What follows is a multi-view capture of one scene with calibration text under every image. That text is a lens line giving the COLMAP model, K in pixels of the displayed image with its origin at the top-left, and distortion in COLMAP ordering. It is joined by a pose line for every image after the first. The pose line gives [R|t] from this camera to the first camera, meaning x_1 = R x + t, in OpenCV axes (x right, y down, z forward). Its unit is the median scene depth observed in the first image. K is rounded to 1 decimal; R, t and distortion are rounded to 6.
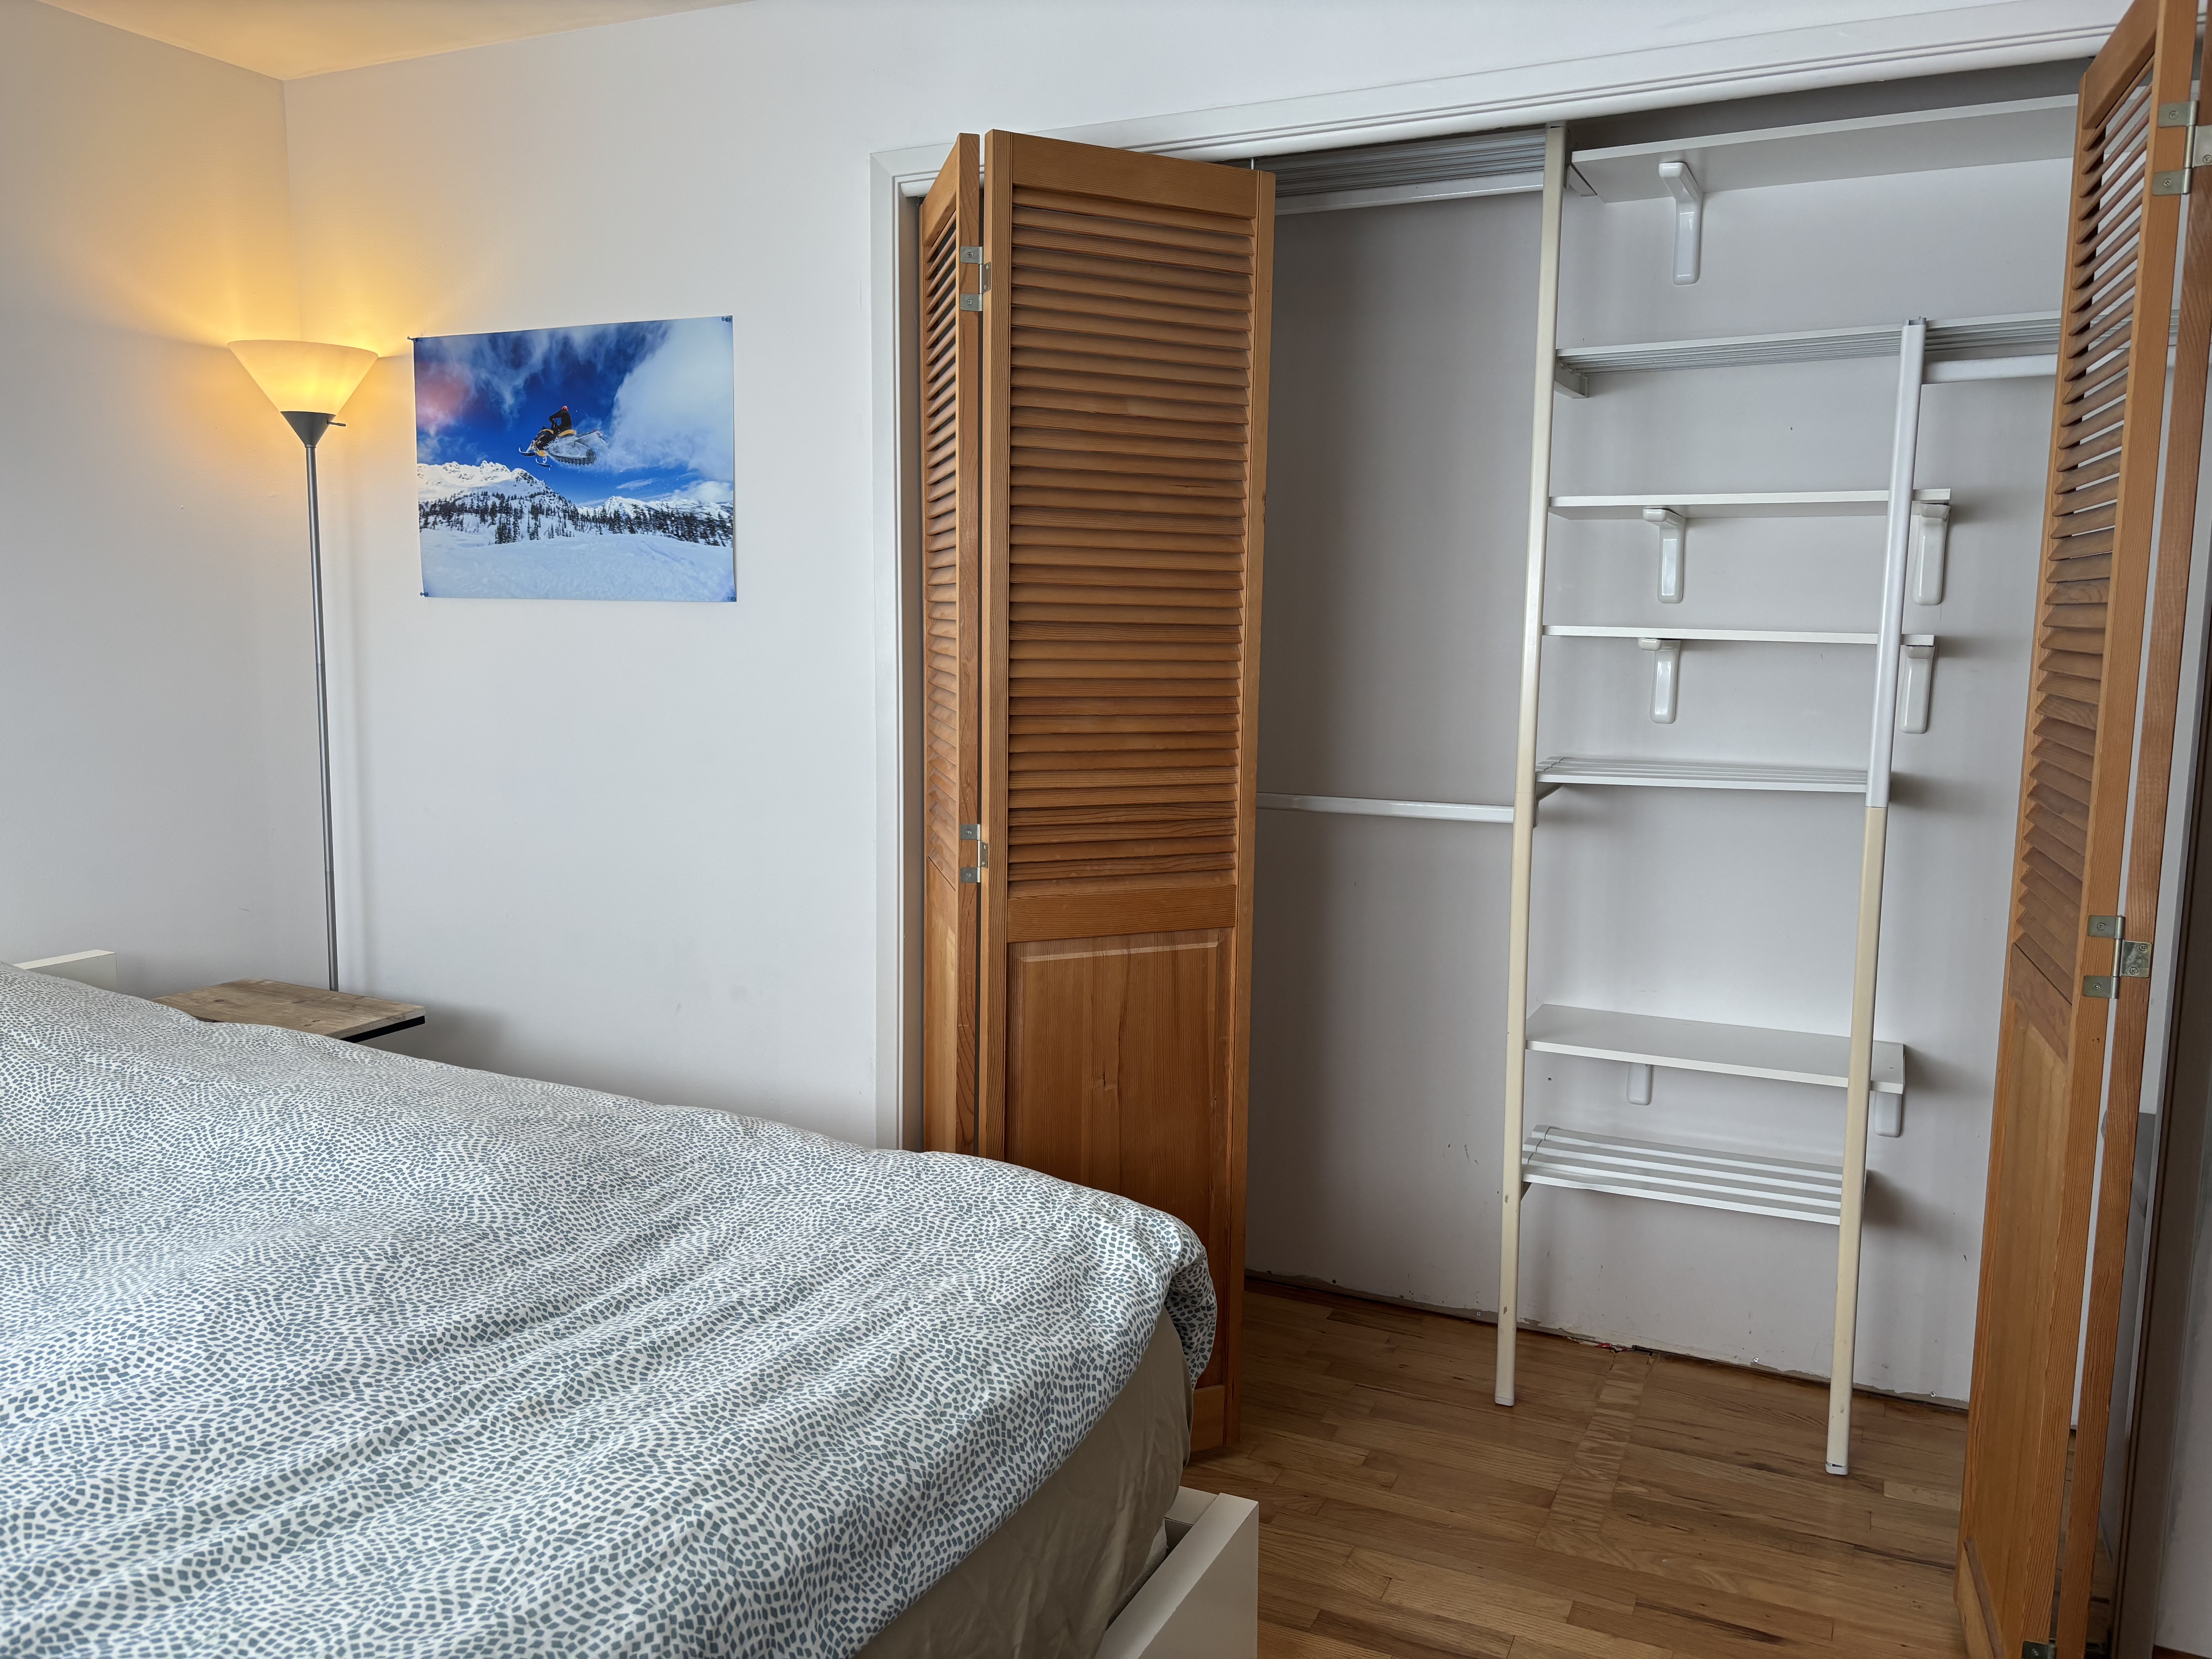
lens RADIAL K [[1667.8, 0, 1106.1], [0, 1667.8, 826.0], [0, 0, 1]] dist [-0.014313, -0.006119]
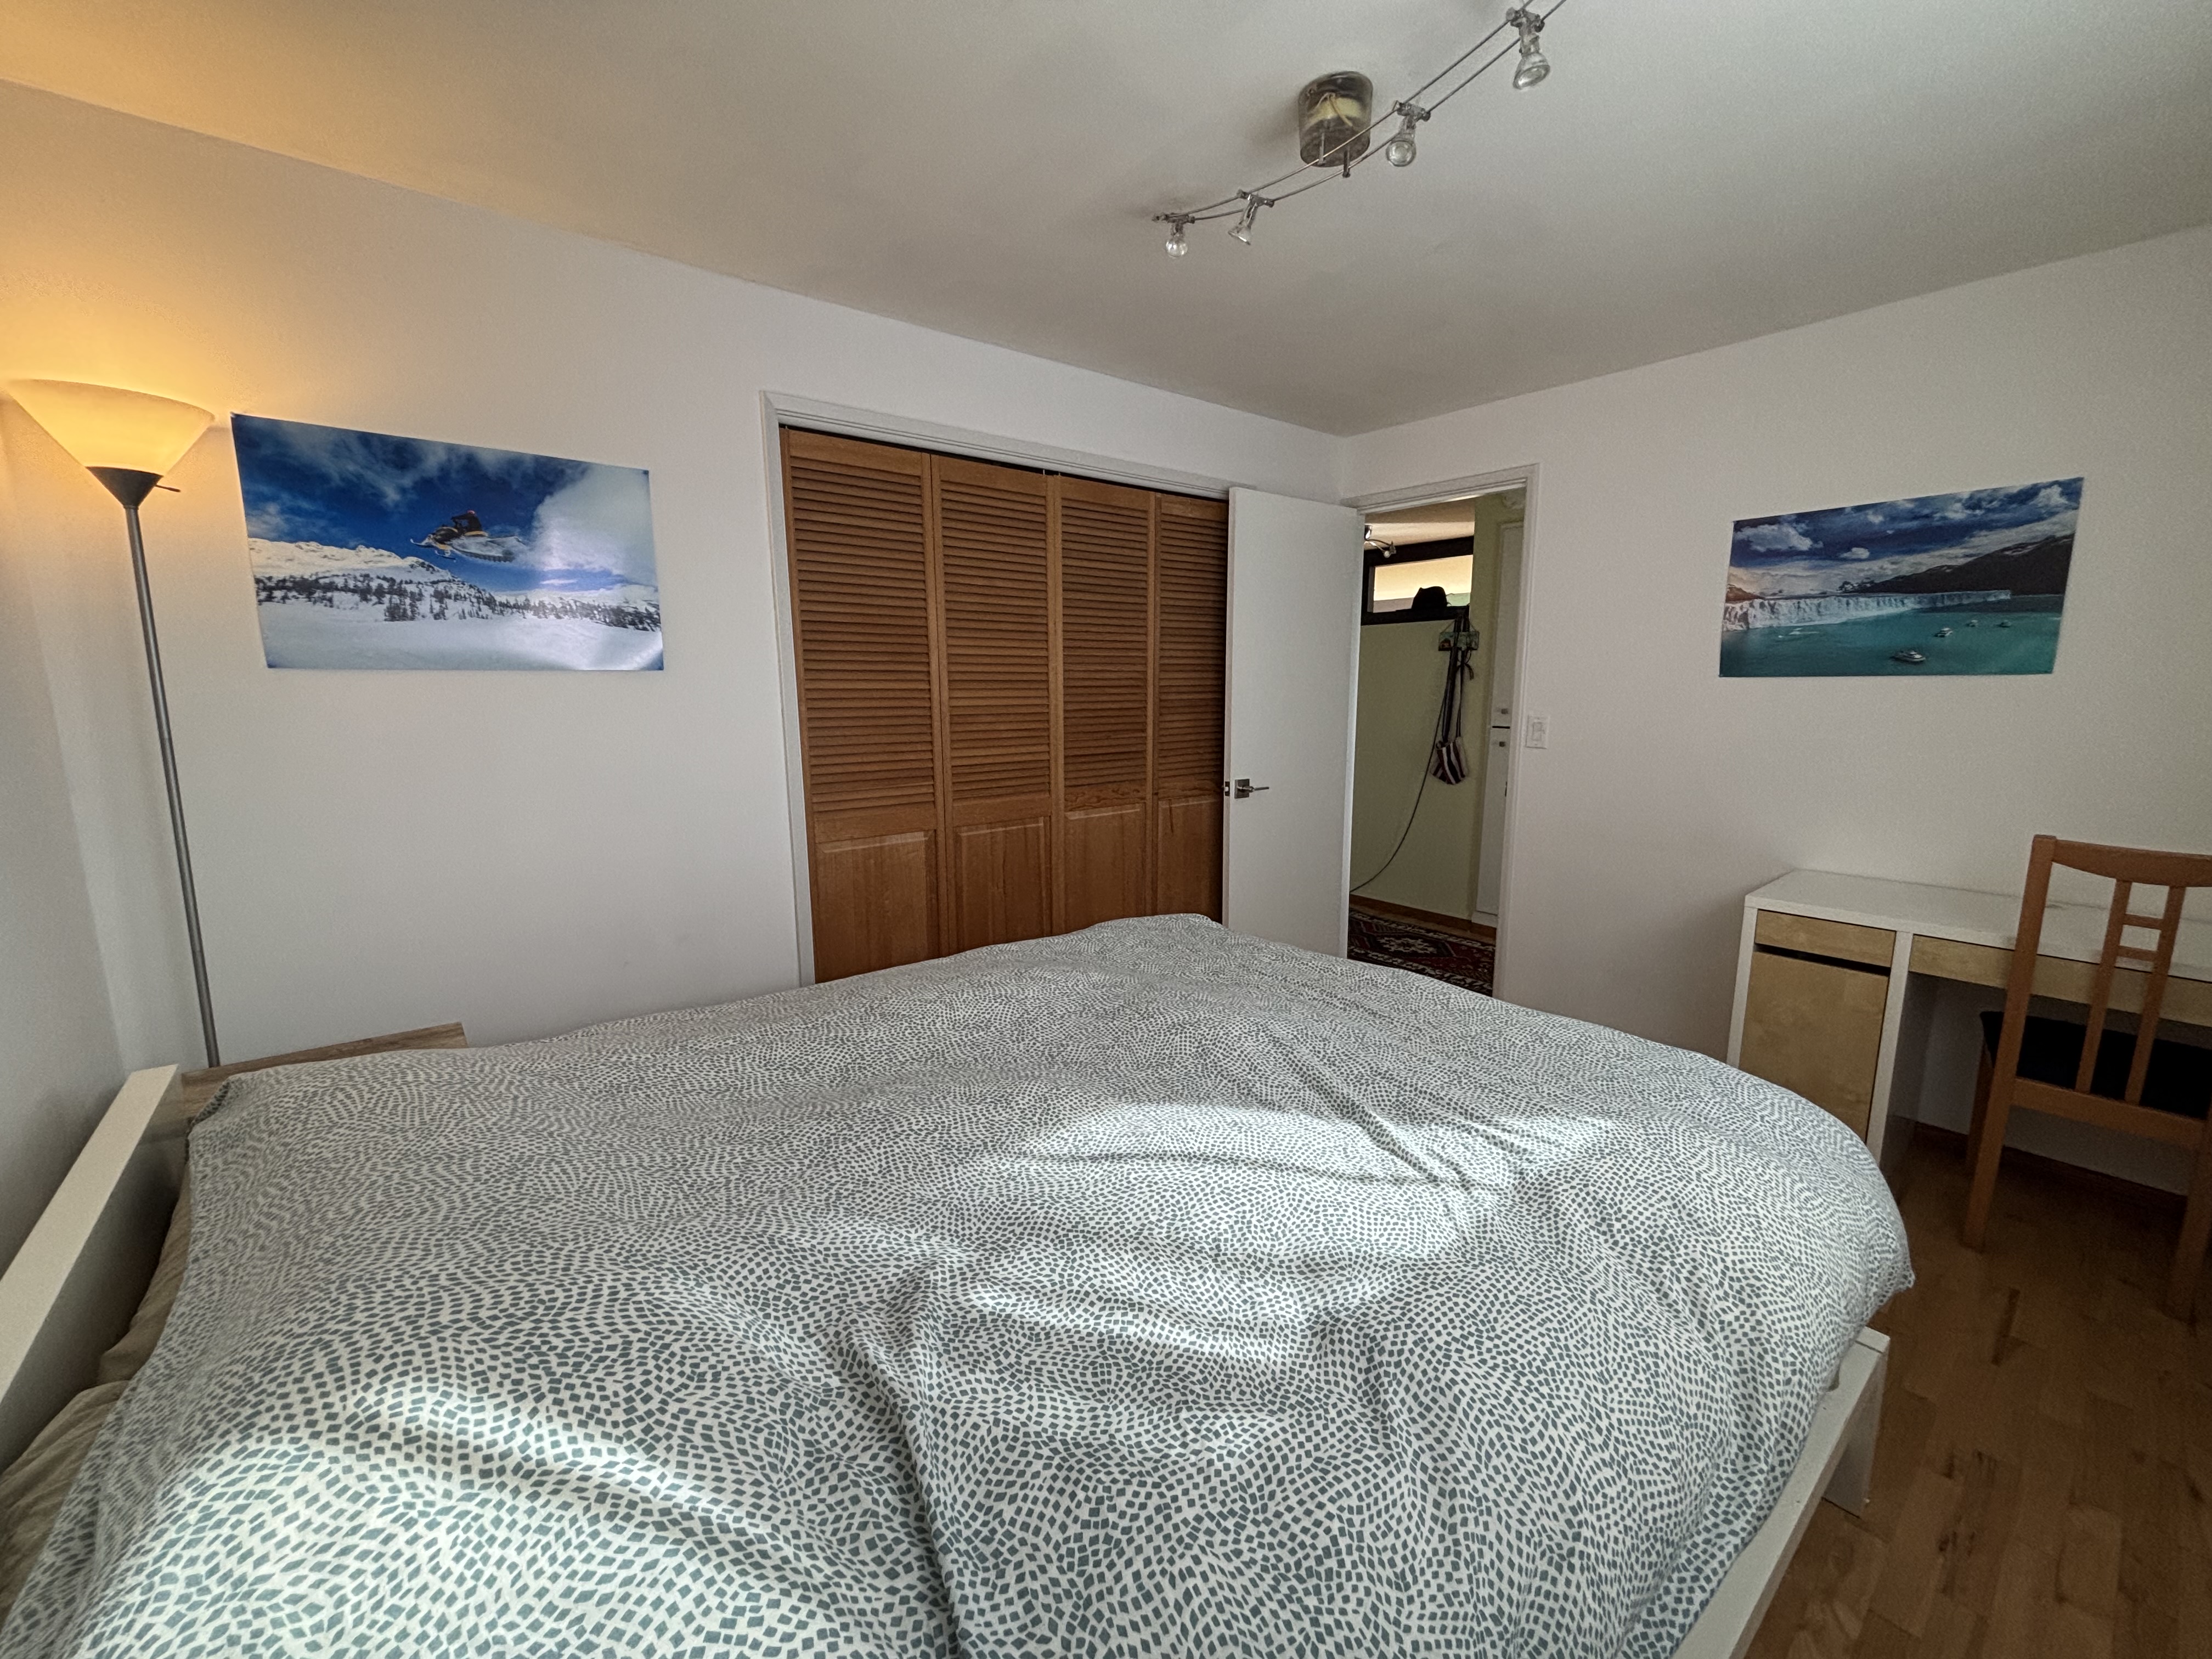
lens RADIAL K [[888.4, 0, 1103.3], [0, 888.4, 827.0], [0, 0, 1]] dist [0.000782, 0.000427]
pose [[0.444128, -0.166664, 0.880326, -0.731971], [0.116351, 0.984955, 0.127773, -0.051928], [-0.888376, 0.045680, 0.456838, 0.294514]]
